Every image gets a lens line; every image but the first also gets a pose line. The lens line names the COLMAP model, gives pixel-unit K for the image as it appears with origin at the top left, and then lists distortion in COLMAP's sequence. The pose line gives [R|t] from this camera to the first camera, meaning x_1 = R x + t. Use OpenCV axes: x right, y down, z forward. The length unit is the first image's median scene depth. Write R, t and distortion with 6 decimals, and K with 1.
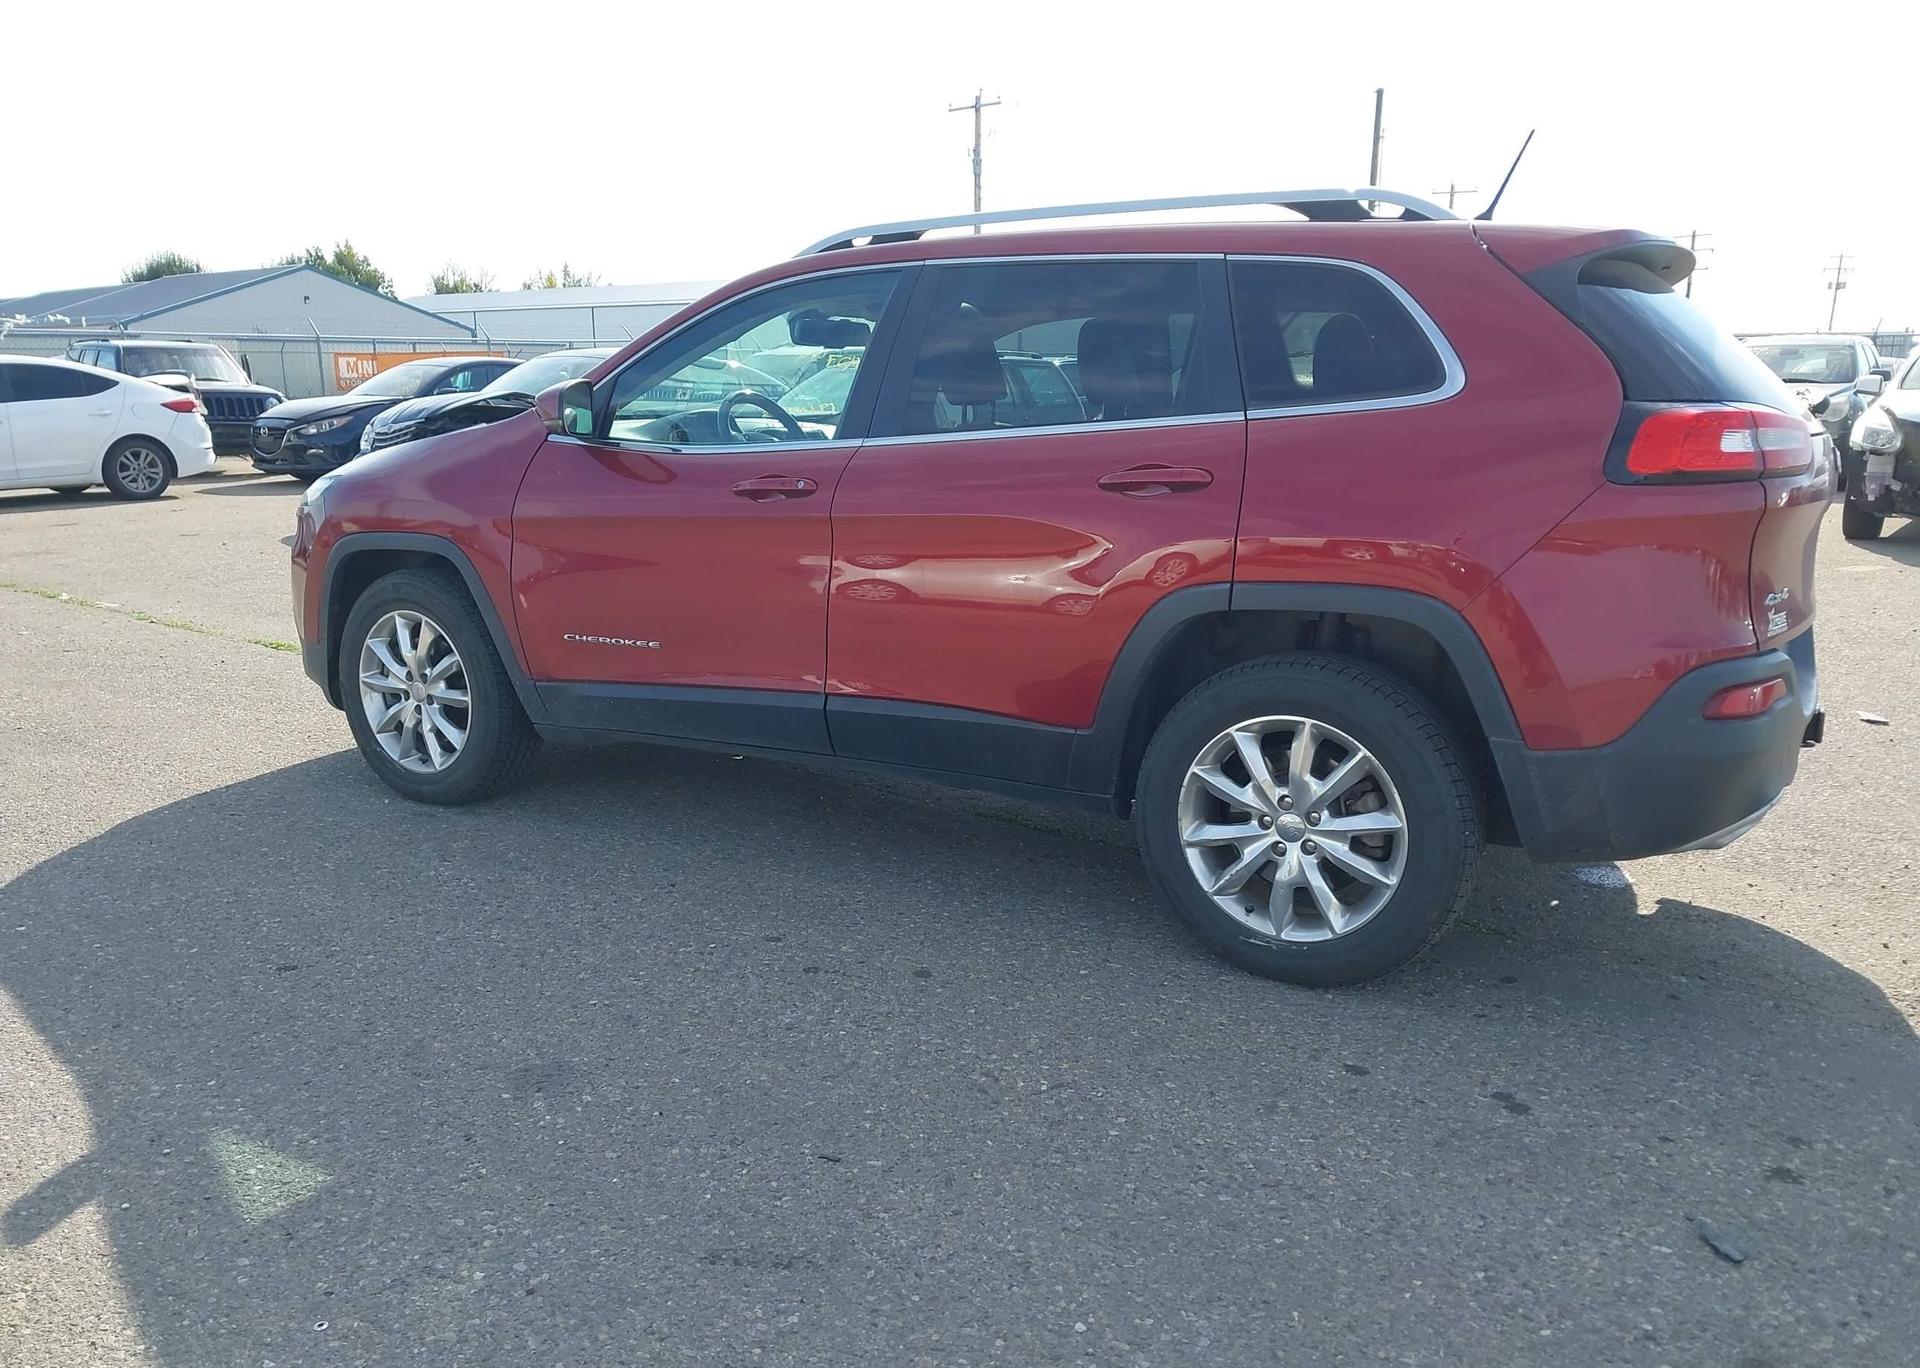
lens RADIAL K [[1491.1, 0, 975.0], [0, 1491.1, 684.8], [0, 0, 1]] dist [0.037678, -0.041803]
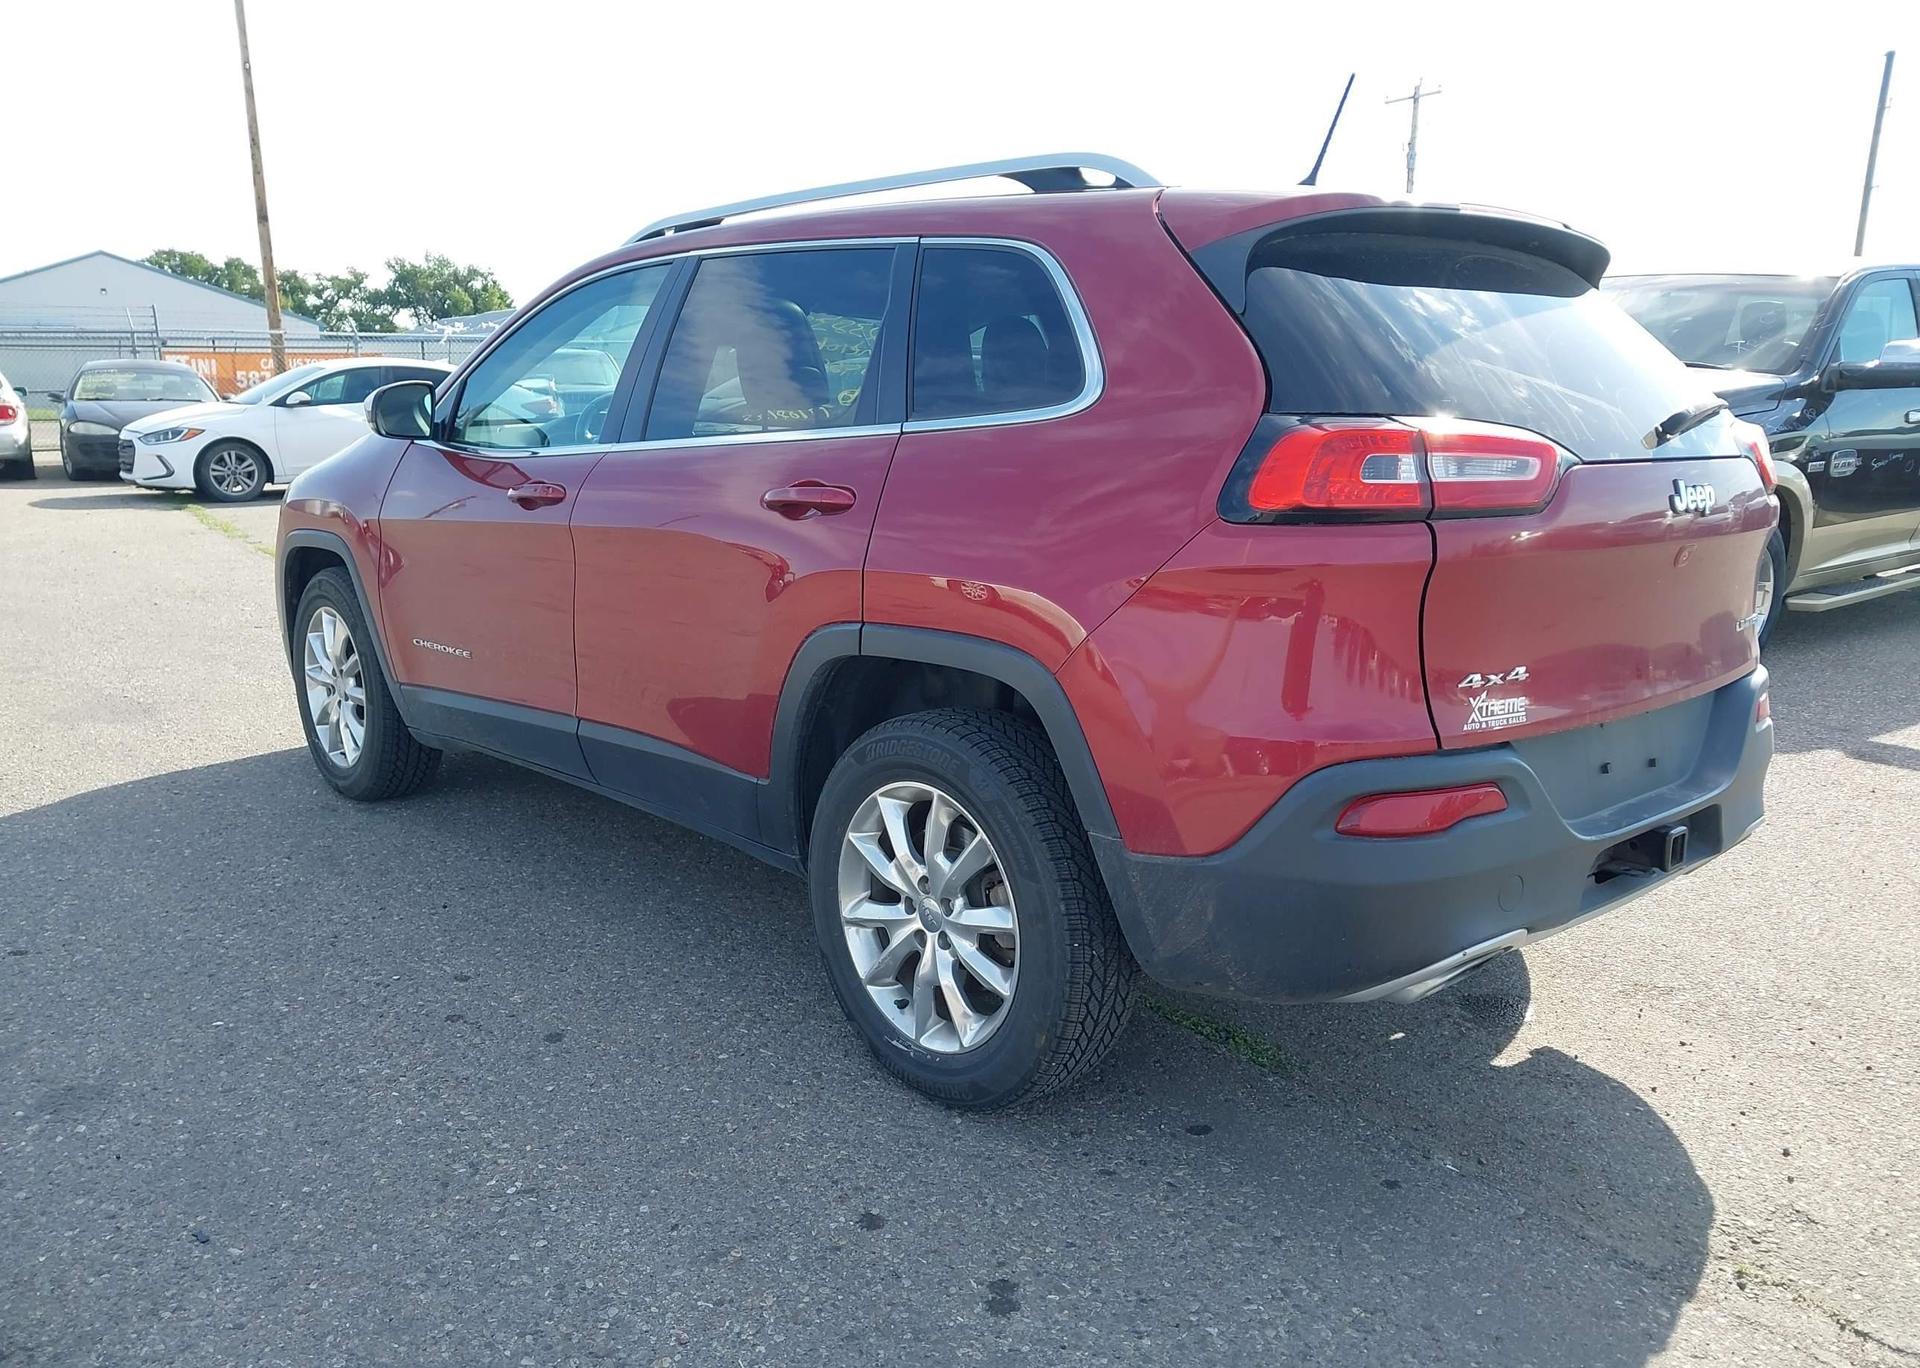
lens RADIAL K [[1491.1, 0, 968.9], [0, 1491.1, 687.8], [0, 0, 1]] dist [0.037678, -0.041803]
pose [[0.958773, 0.059468, -0.277881, 0.448834], [-0.059663, 0.998188, 0.007762, -0.039532], [0.277839, 0.009137, 0.960584, 0.191681]]
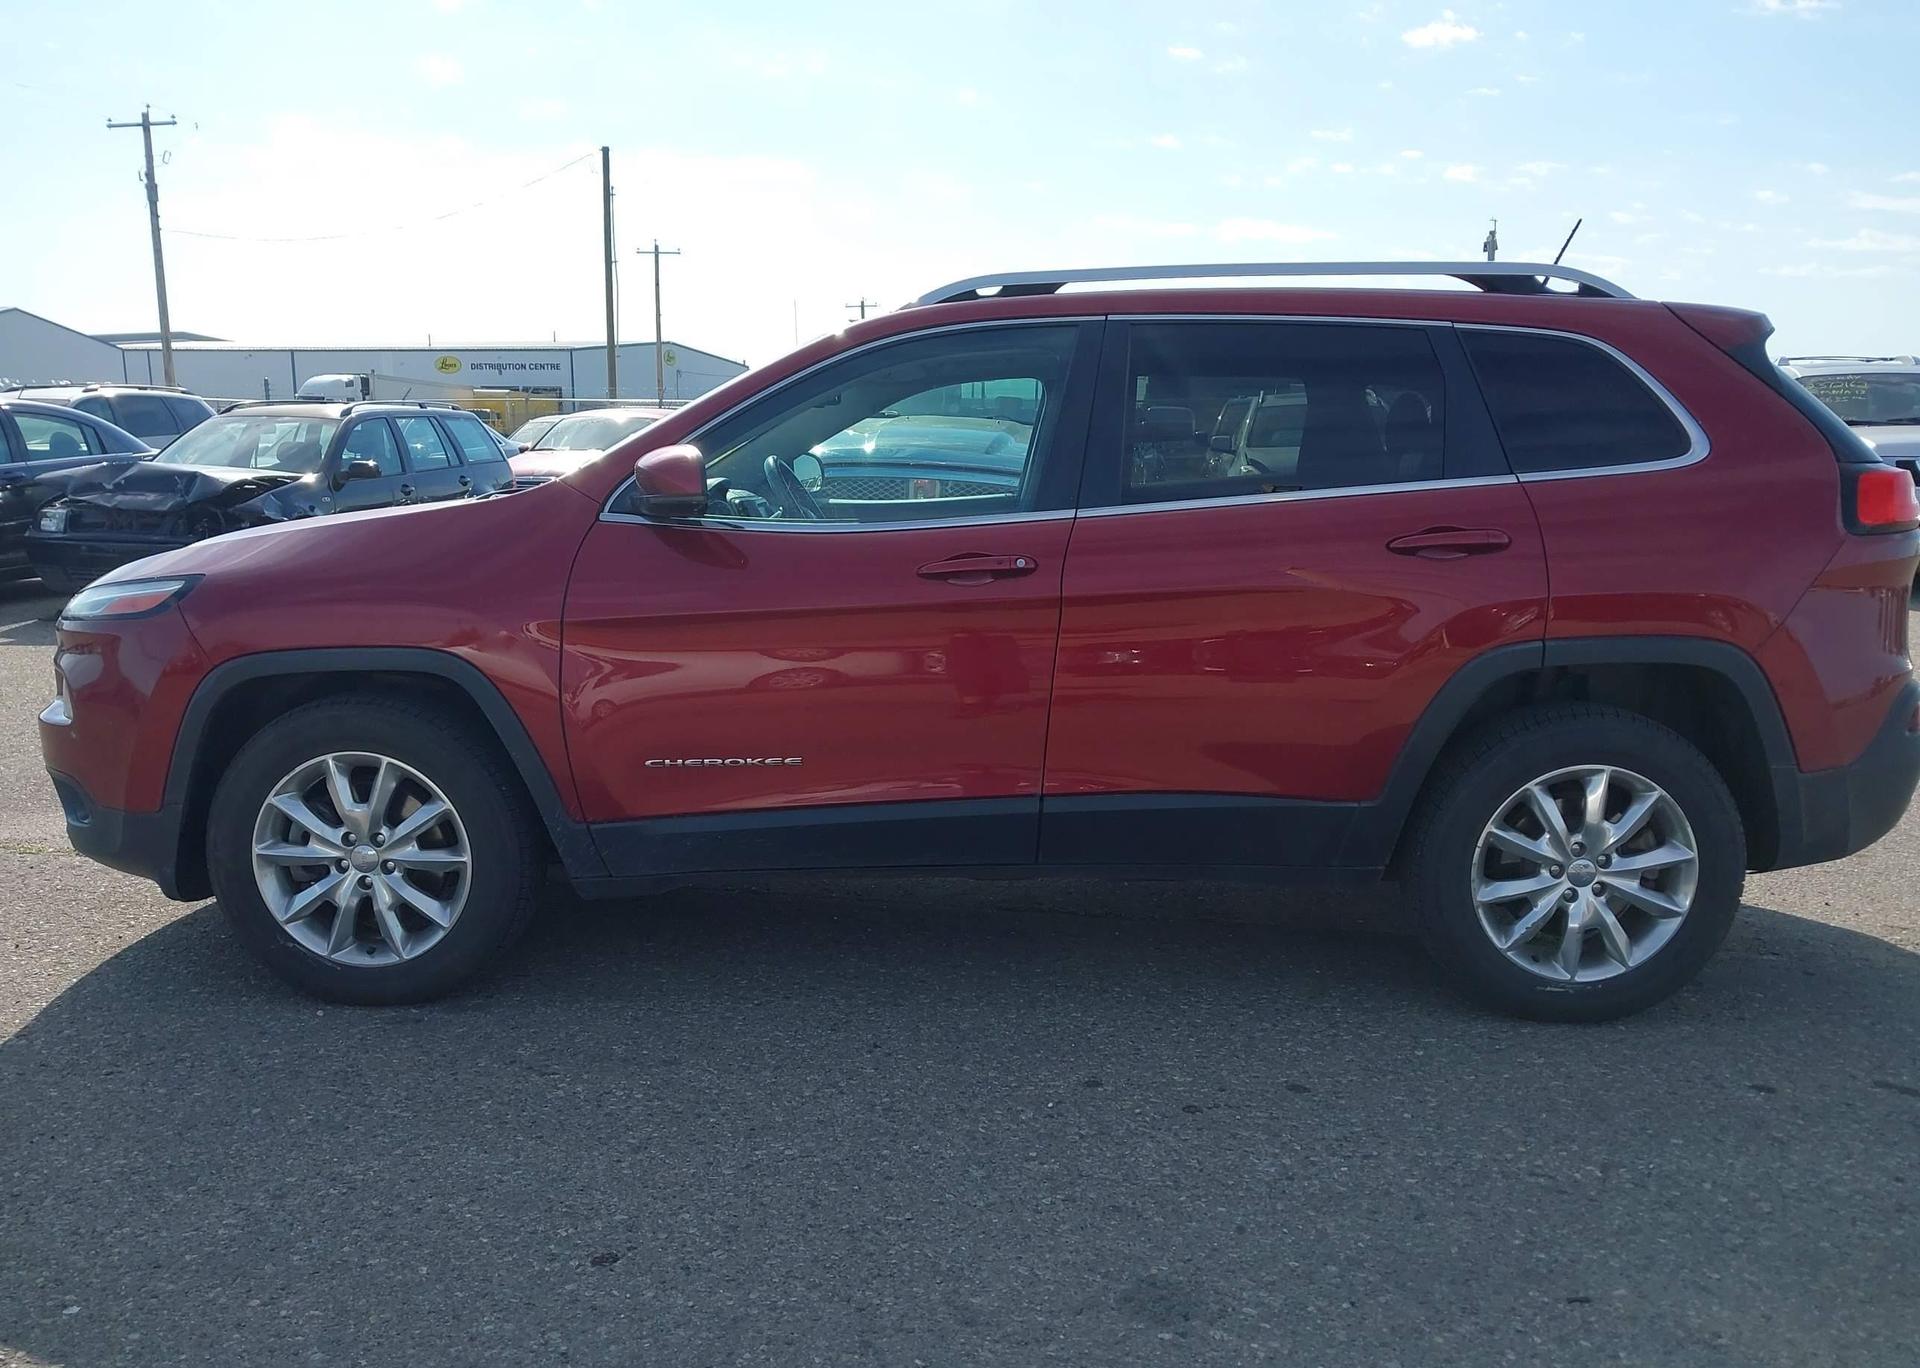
lens RADIAL K [[1491.1, 0, 957.1], [0, 1491.1, 678.4], [0, 0, 1]] dist [0.037678, -0.041803]
pose [[0.877487, -0.077517, 0.473295, -0.636654], [0.095382, 0.995345, -0.013819, -0.064201], [-0.470020, 0.057270, 0.880796, 0.275226]]
